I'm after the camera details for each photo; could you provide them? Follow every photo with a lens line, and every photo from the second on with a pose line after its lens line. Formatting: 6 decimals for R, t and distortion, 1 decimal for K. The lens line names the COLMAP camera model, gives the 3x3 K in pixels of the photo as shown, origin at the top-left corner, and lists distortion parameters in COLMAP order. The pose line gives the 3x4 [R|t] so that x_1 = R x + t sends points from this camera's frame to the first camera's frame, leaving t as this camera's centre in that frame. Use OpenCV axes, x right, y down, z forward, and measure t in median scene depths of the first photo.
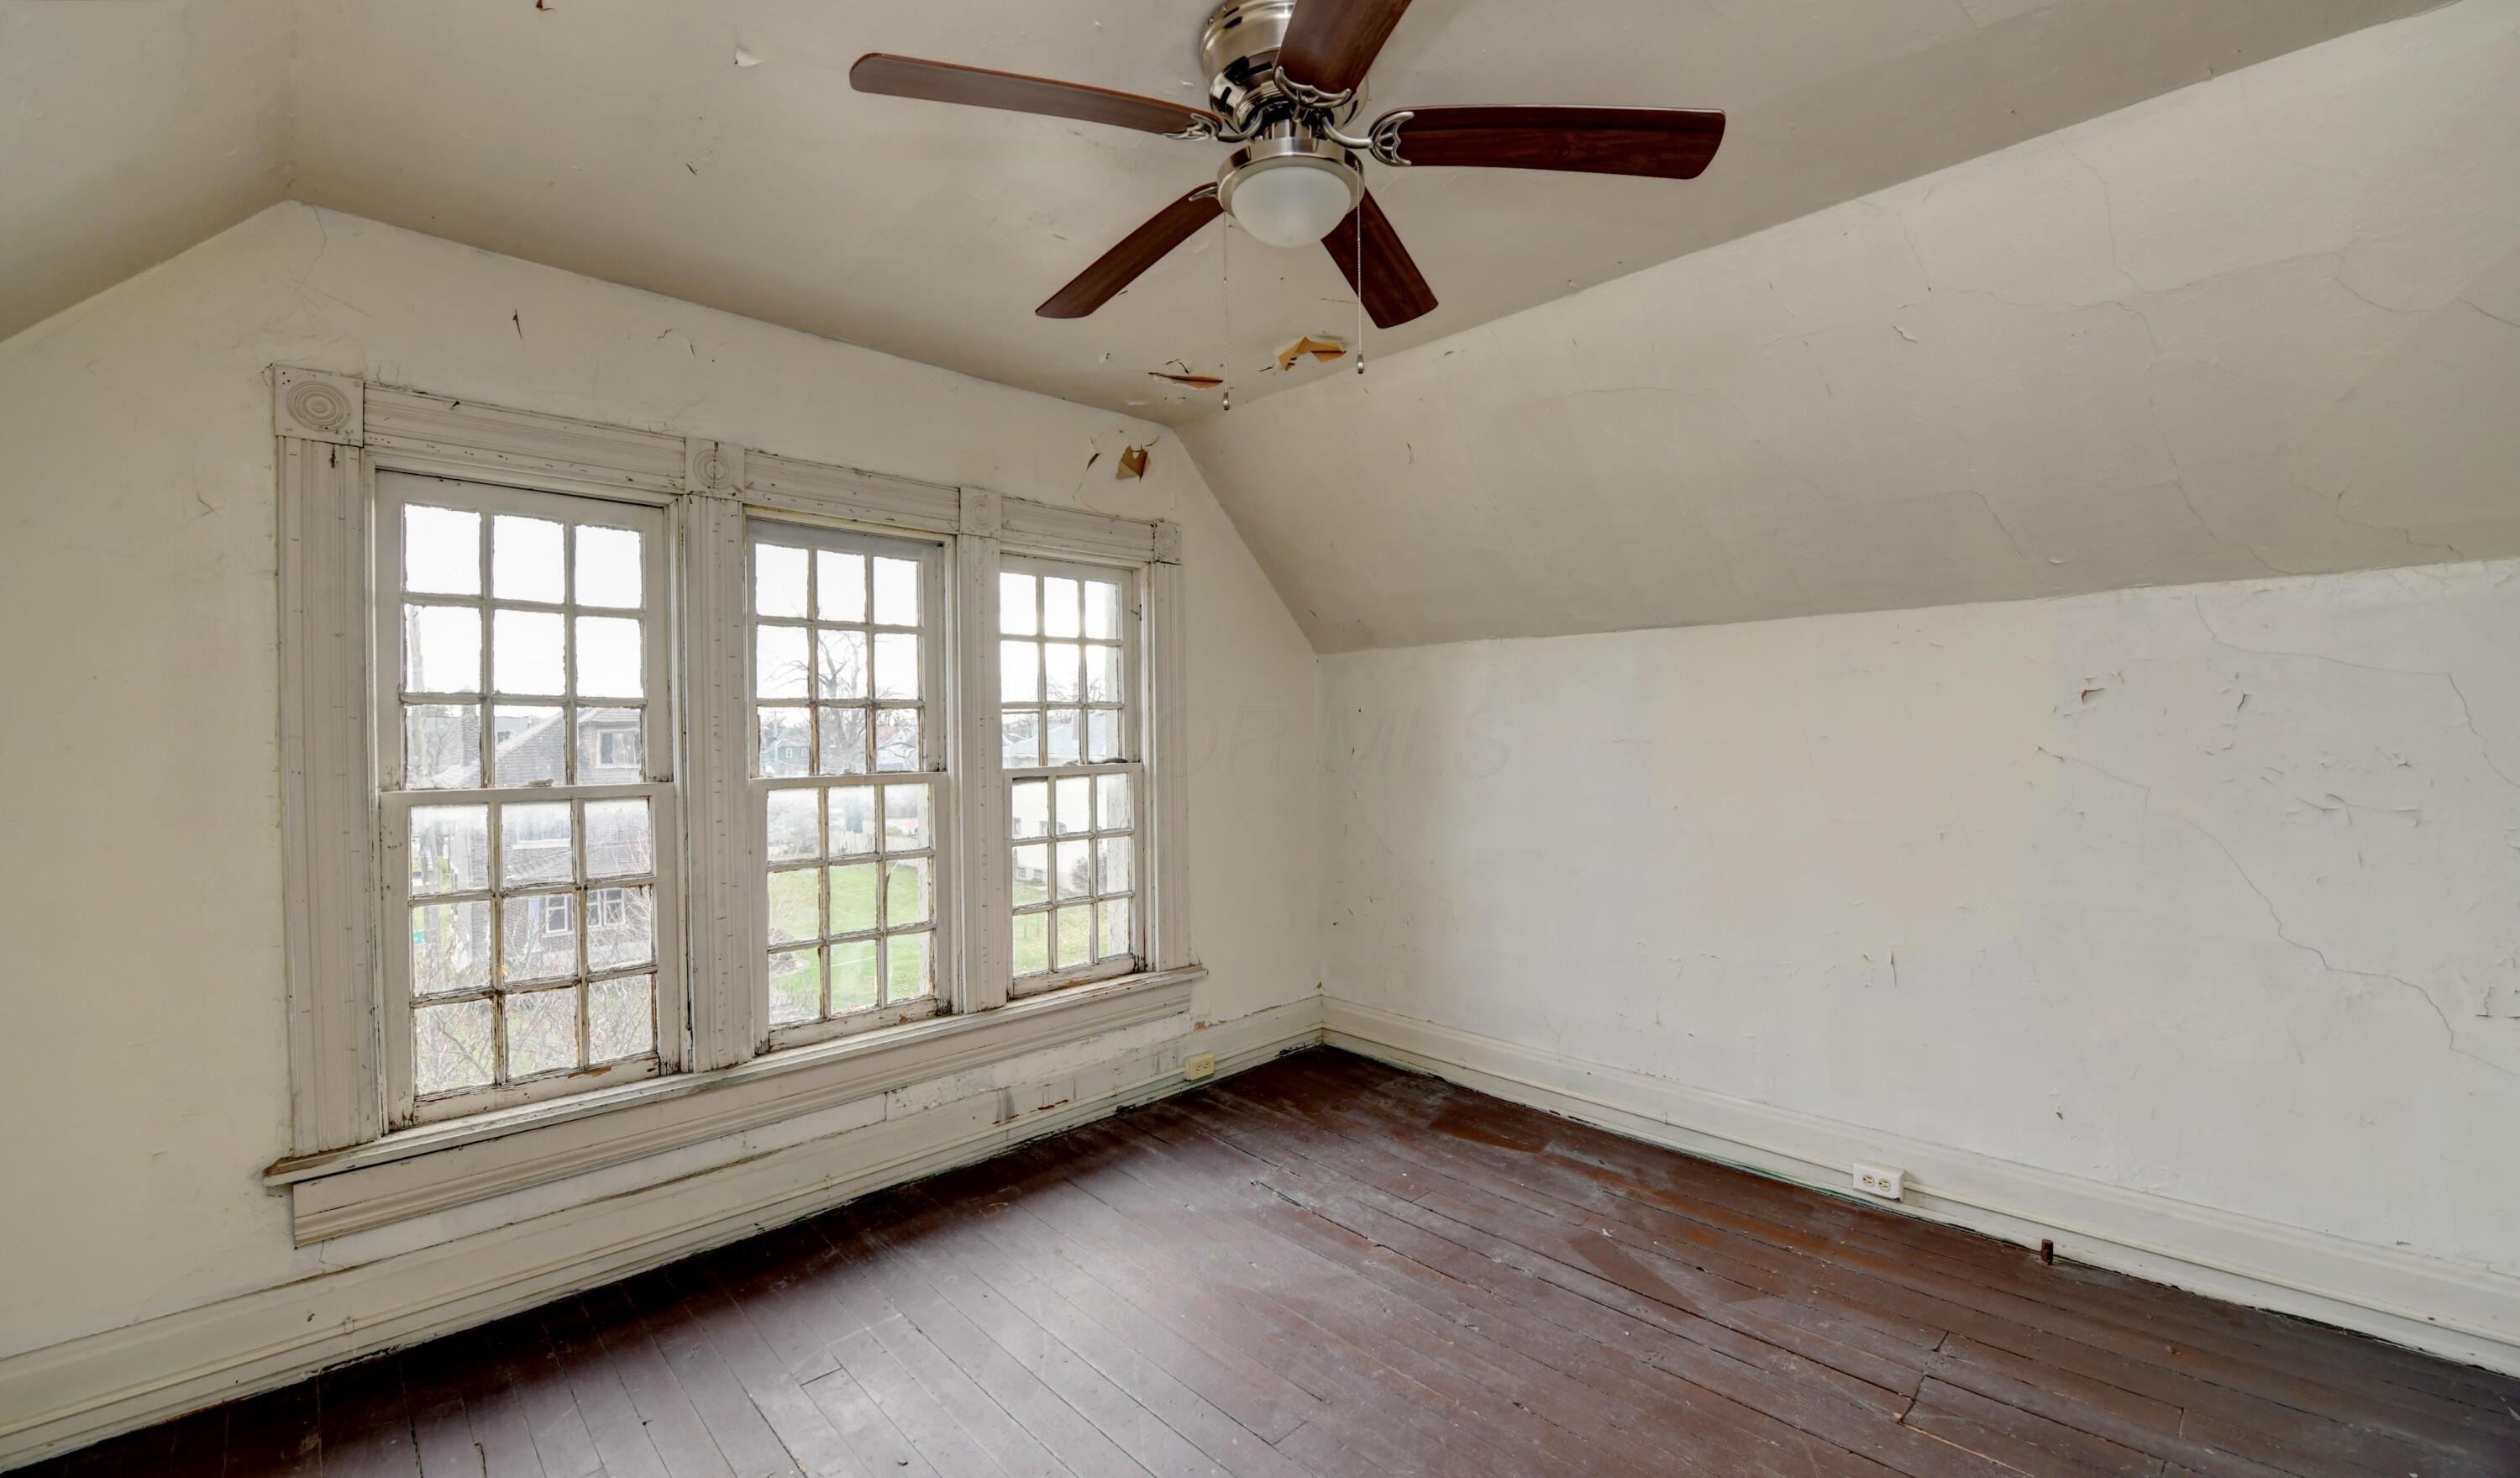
lens RADIAL K [[1007.1, 0, 1275.8], [0, 1007.1, 725.1], [0, 0, 1]] dist [-0.000230, -0.007886]
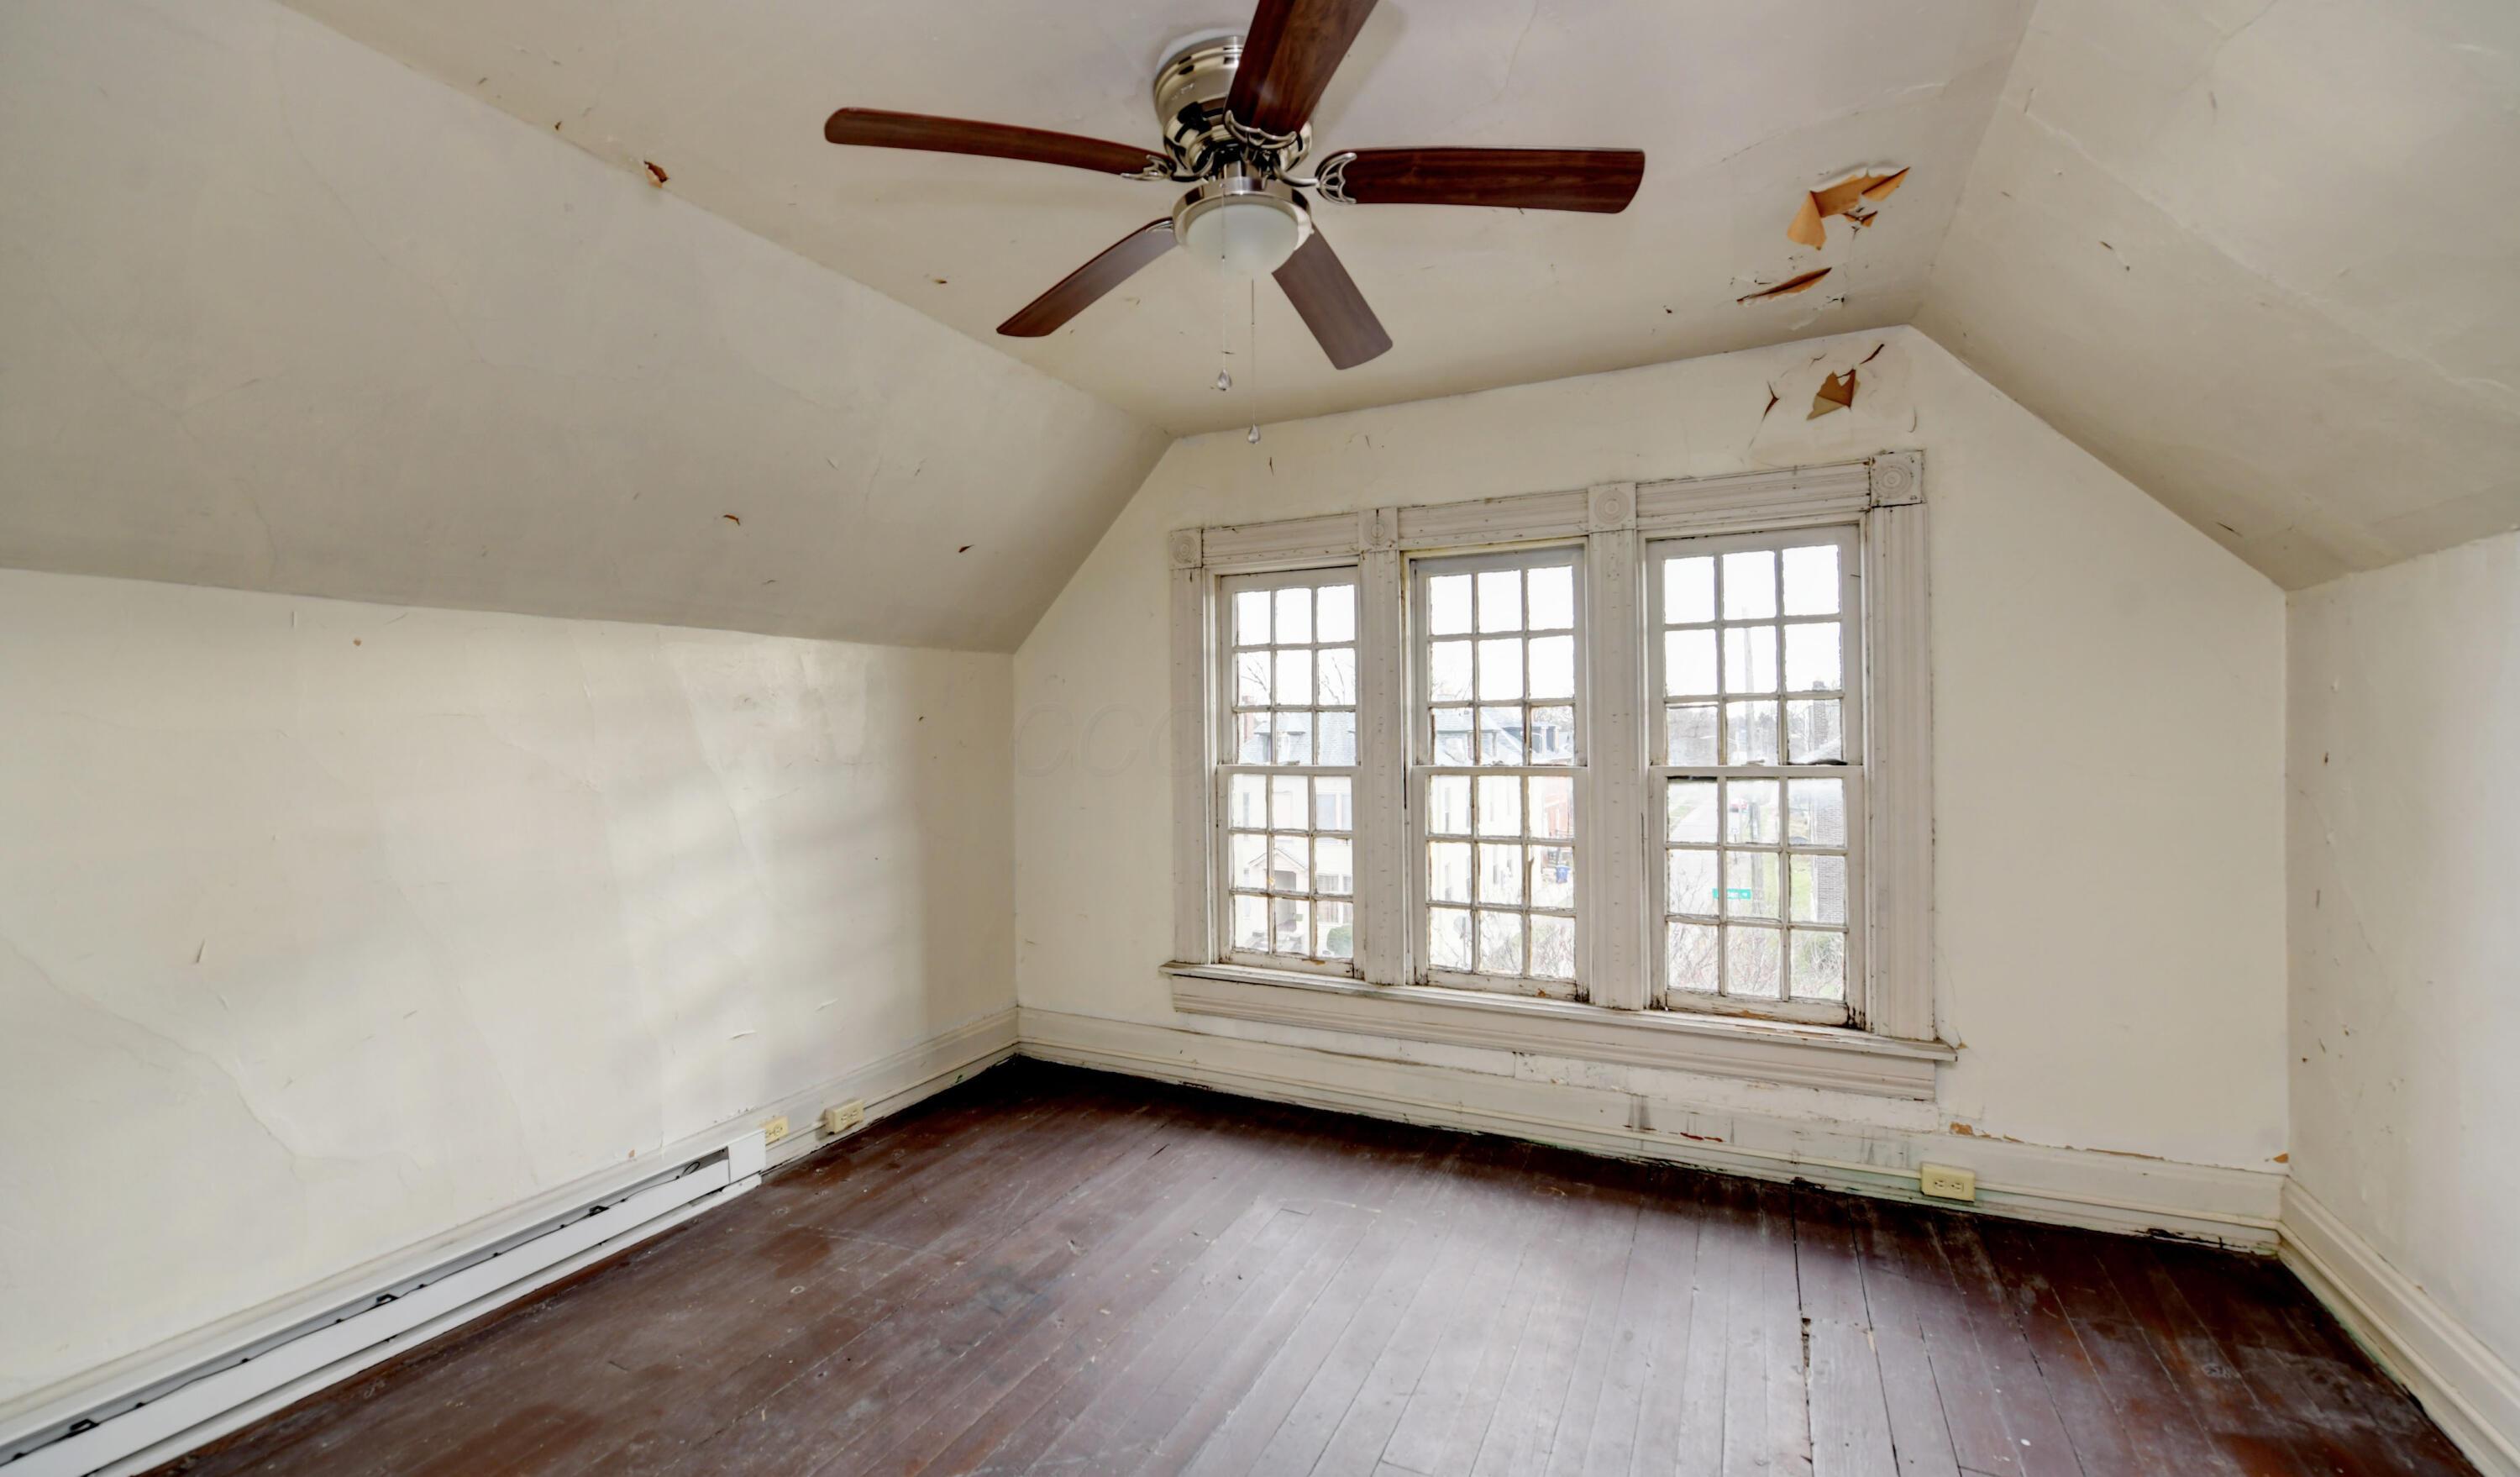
lens RADIAL K [[1007.0, 0, 1275.8], [0, 1007.0, 724.6], [0, 0, 1]] dist [-0.000230, -0.007886]
pose [[0.340594, -0.002288, -0.940208, 0.532356], [0.012483, 0.999920, 0.002089, -0.002986], [0.940128, -0.012448, 0.340595, 0.351222]]
